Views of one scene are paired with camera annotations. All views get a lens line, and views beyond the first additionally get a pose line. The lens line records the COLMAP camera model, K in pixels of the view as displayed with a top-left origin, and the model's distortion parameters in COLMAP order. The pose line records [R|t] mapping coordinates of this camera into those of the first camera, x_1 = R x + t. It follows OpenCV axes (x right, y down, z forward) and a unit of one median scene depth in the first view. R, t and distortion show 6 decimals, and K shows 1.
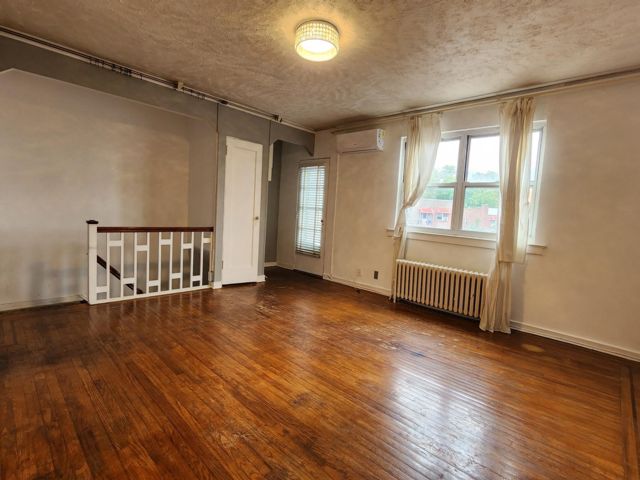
lens RADIAL K [[312.4, 0, 320.9], [0, 312.4, 240.0], [0, 0, 1]] dist [-0.000941, -0.001255]
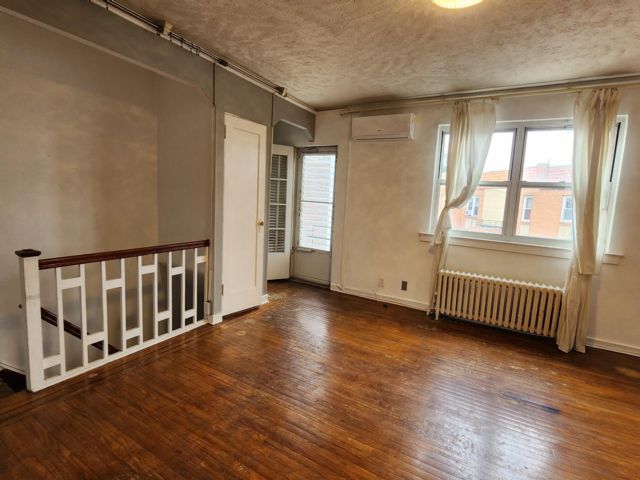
lens RADIAL K [[312.4, 0, 319.8], [0, 312.4, 235.3], [0, 0, 1]] dist [-0.000941, -0.001255]
pose [[0.971345, -0.037558, 0.234689, -0.293436], [0.027010, 0.998482, 0.048002, -0.088153], [-0.236136, -0.040287, 0.970885, 0.268777]]
